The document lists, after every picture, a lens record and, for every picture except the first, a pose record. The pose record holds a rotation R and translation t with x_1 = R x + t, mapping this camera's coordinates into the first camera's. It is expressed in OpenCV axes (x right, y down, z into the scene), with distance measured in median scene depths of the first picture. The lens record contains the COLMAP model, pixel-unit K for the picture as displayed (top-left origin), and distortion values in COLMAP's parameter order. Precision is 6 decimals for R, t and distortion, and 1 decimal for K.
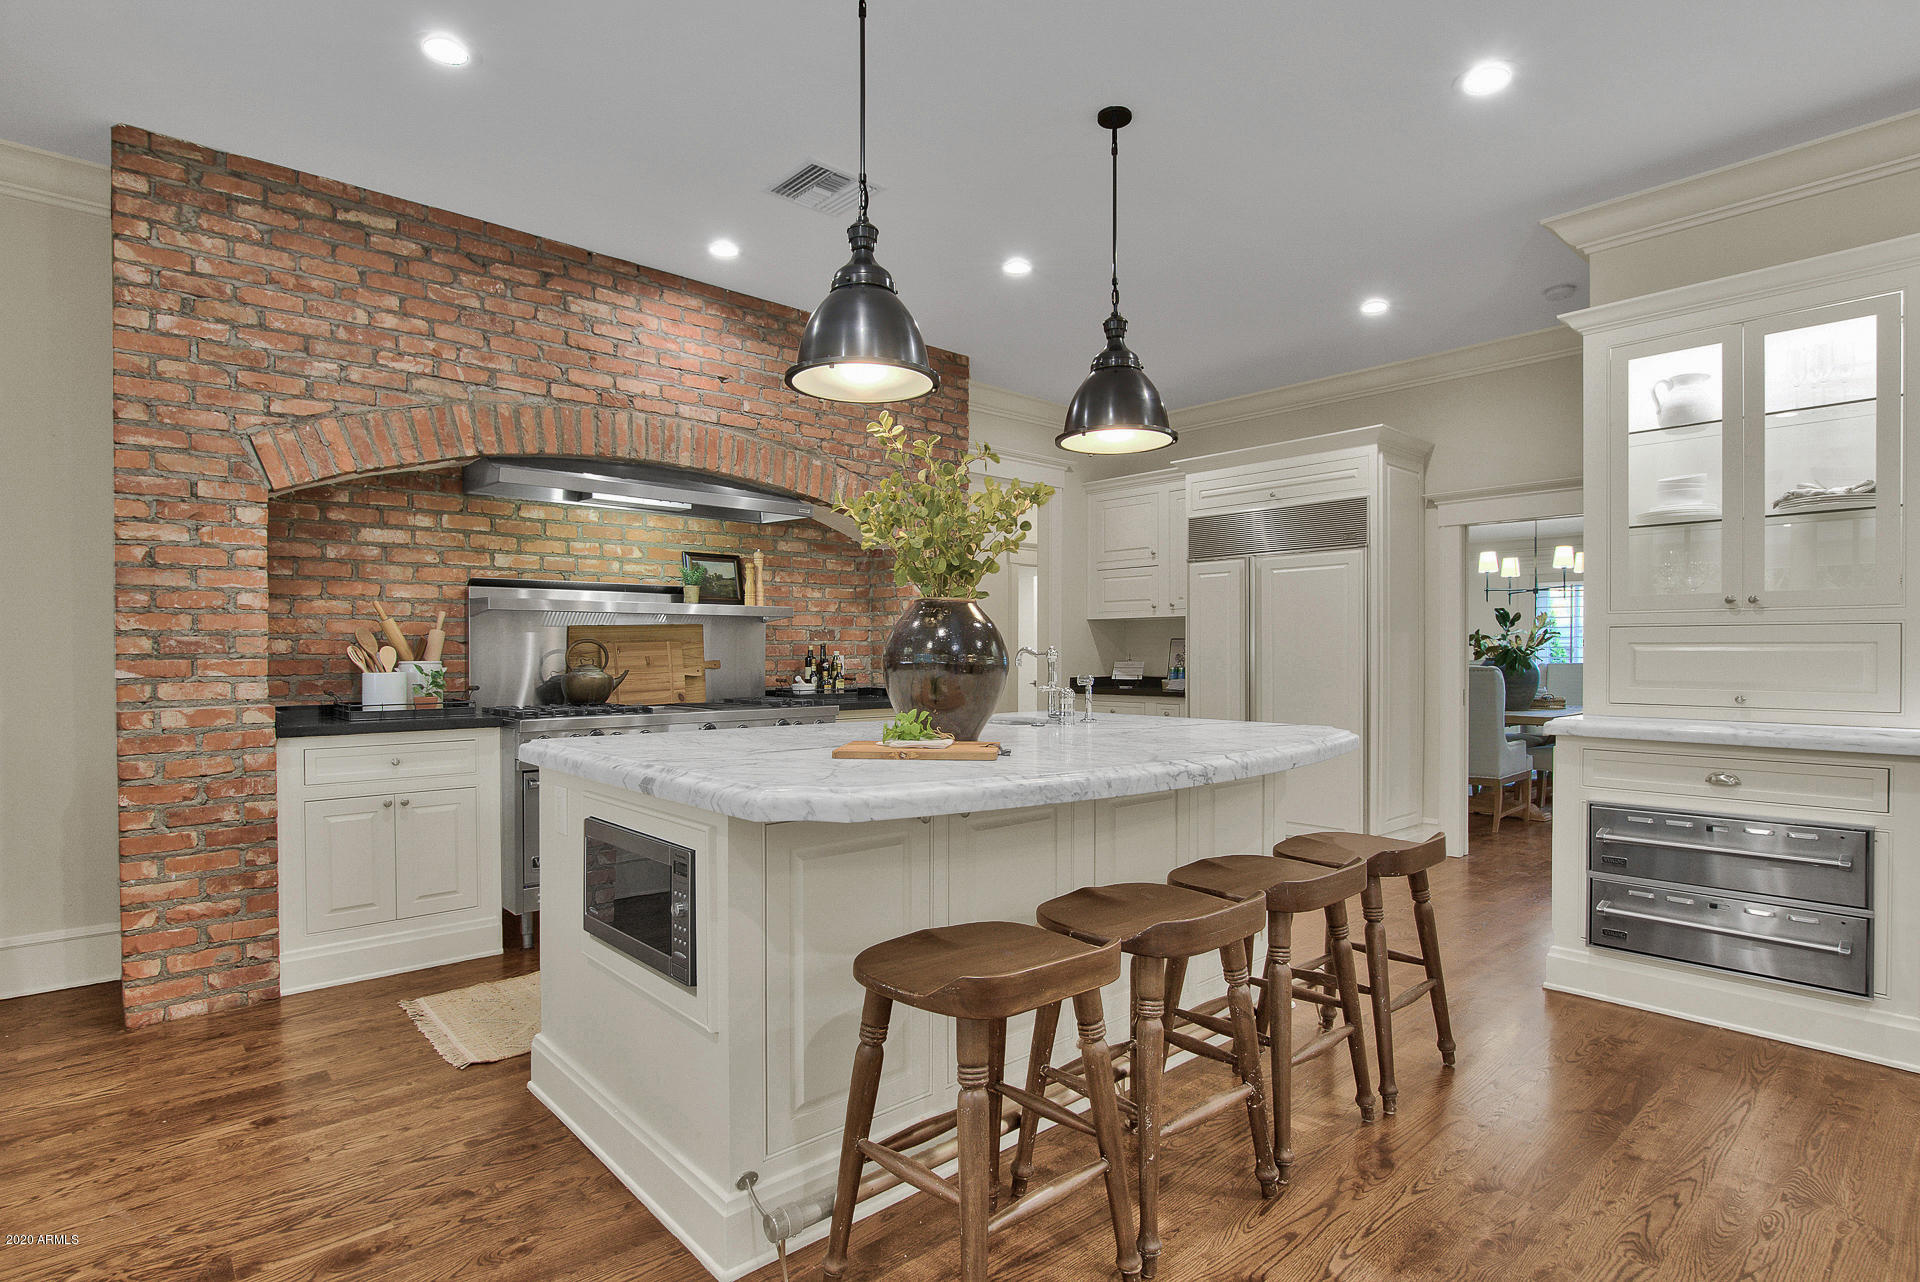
lens RADIAL K [[955.9, 0, 957.4], [0, 955.9, 653.4], [0, 0, 1]] dist [-0.018300, 0.002942]
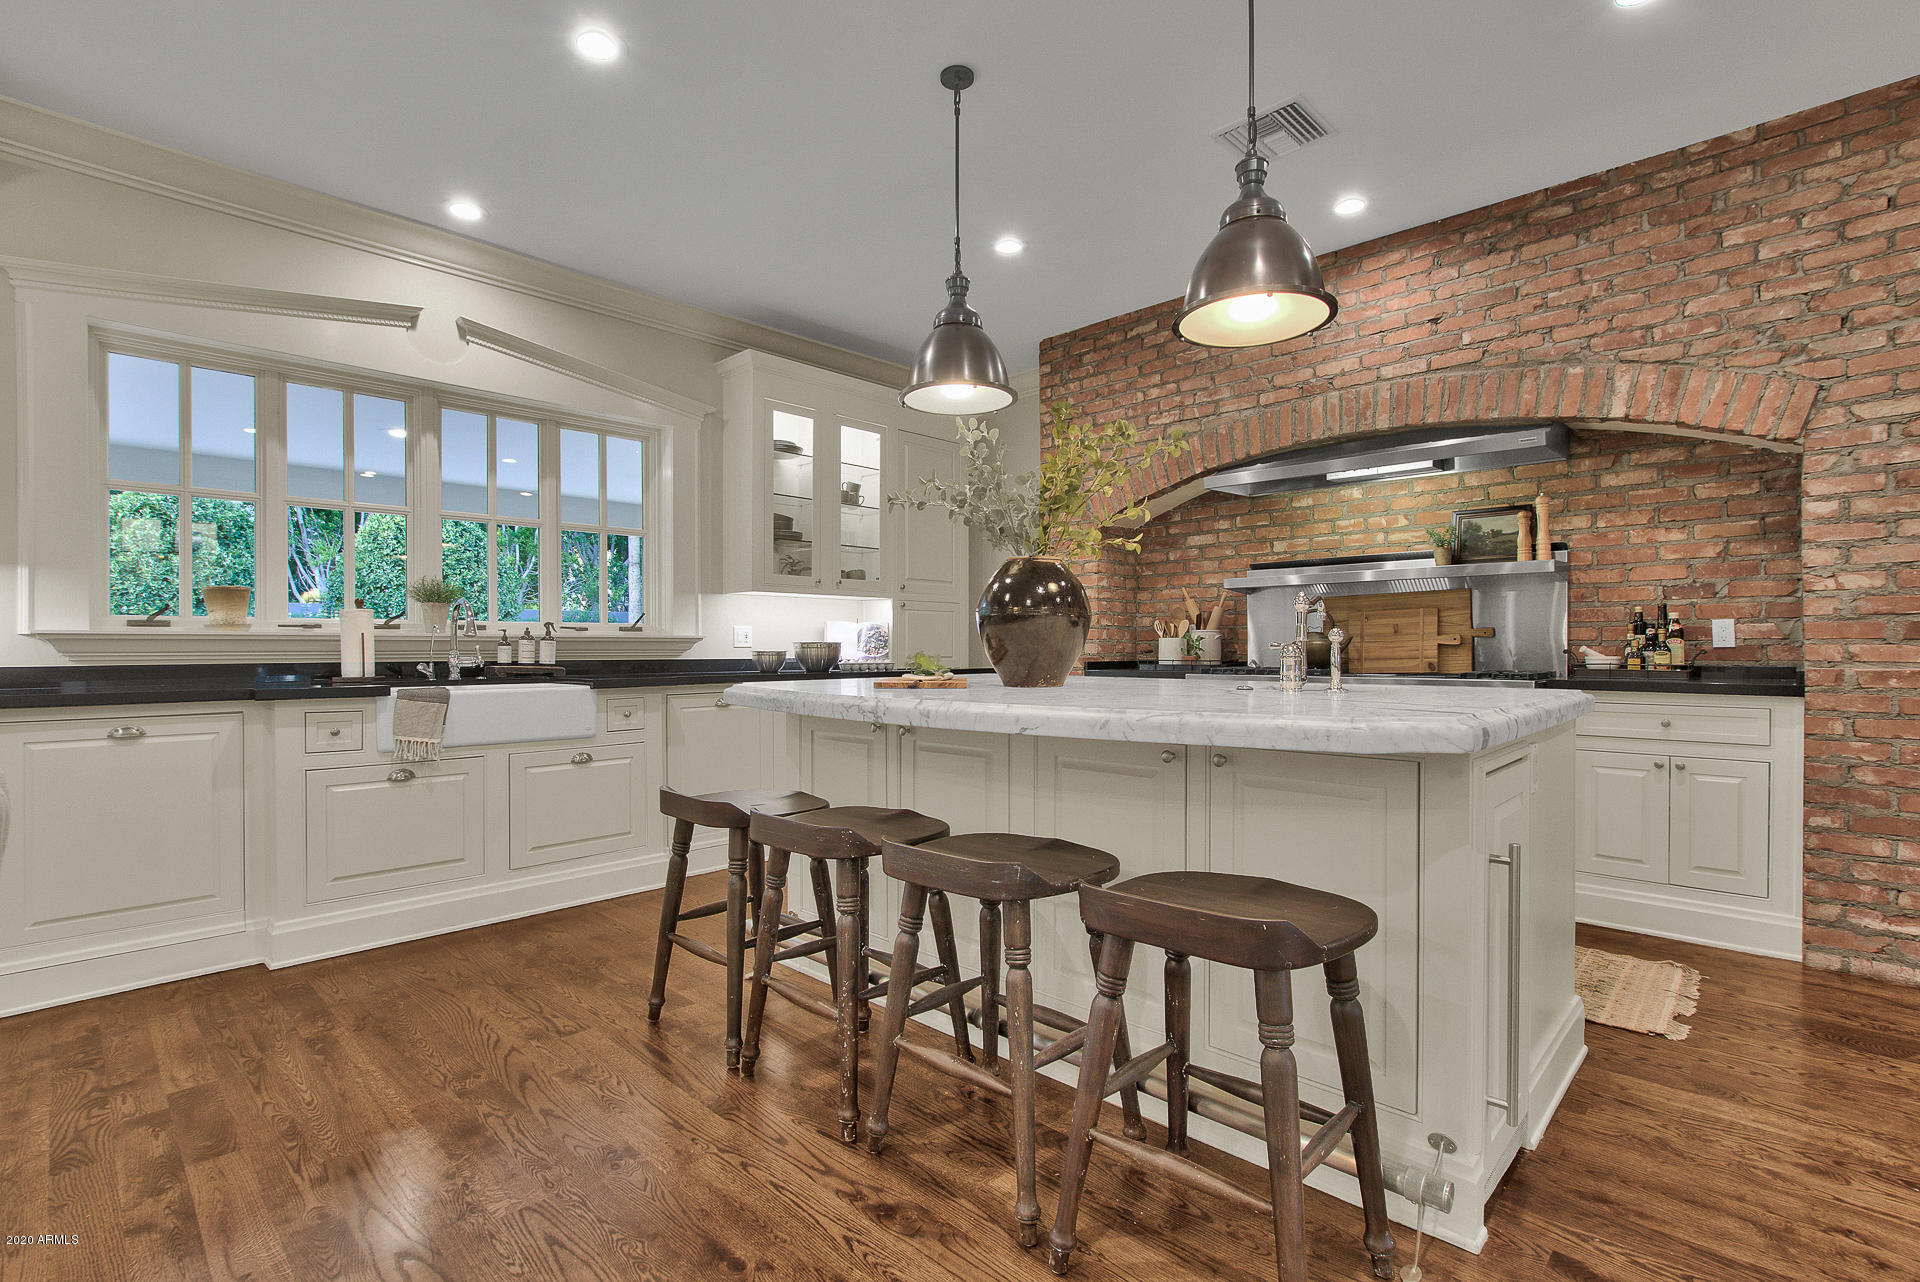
lens RADIAL K [[890.4, 0, 954.1], [0, 890.4, 652.3], [0, 0, 1]] dist [-0.013523, 0.006248]
pose [[0.070199, 0.008753, -0.997495, 0.620364], [0.000312, 0.999961, 0.008797, 0.026444], [0.997533, -0.000929, 0.070193, 0.513291]]
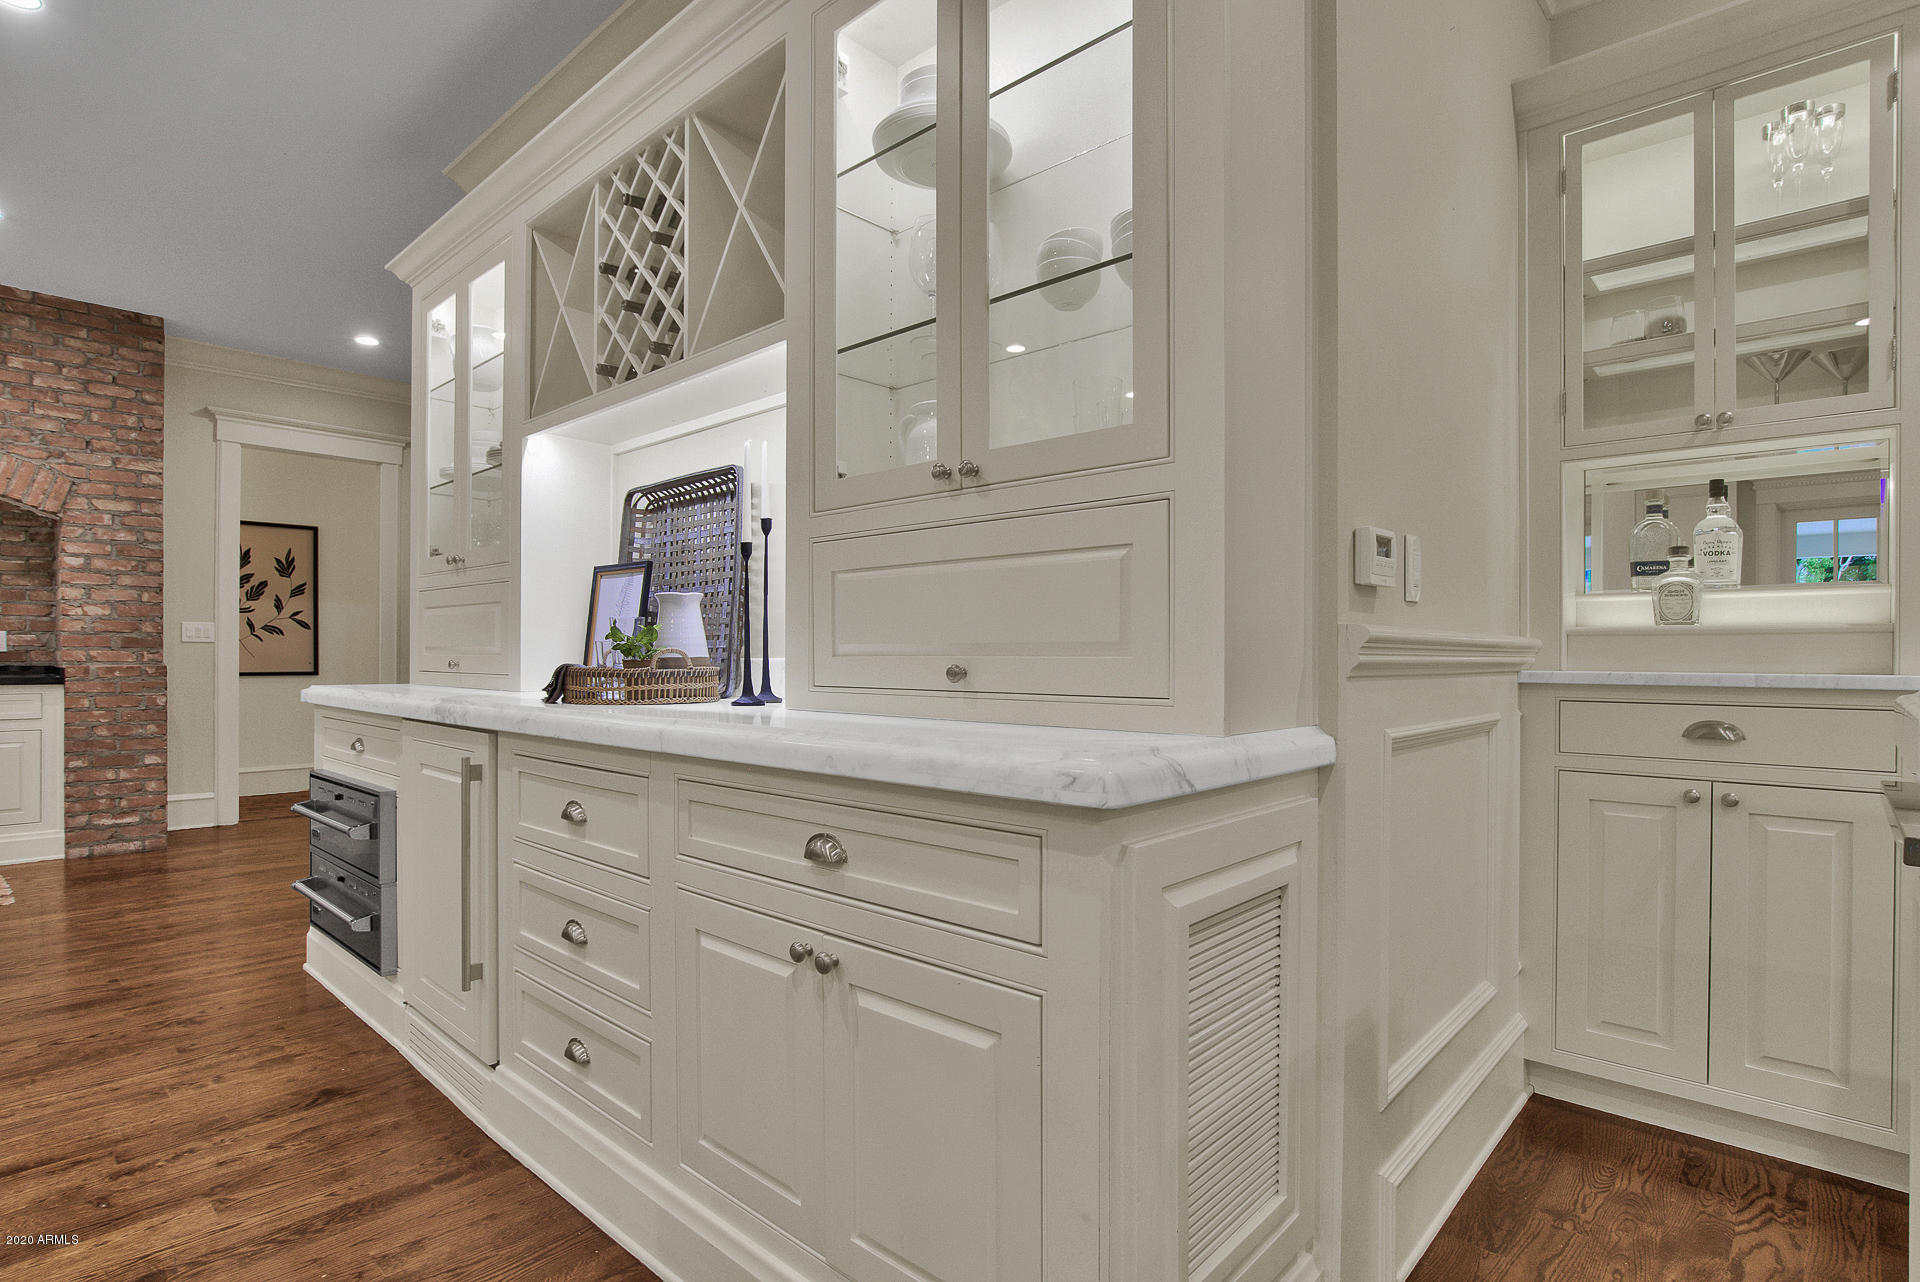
lens RADIAL K [[955.9, 0, 950.5], [0, 955.9, 658.5], [0, 0, 1]] dist [-0.018300, 0.002942]
pose [[0.996121, 0.007534, 0.087676, 0.941295], [-0.007577, 0.999971, 0.000165, 0.028411], [-0.087672, -0.000829, 0.996149, -0.002746]]
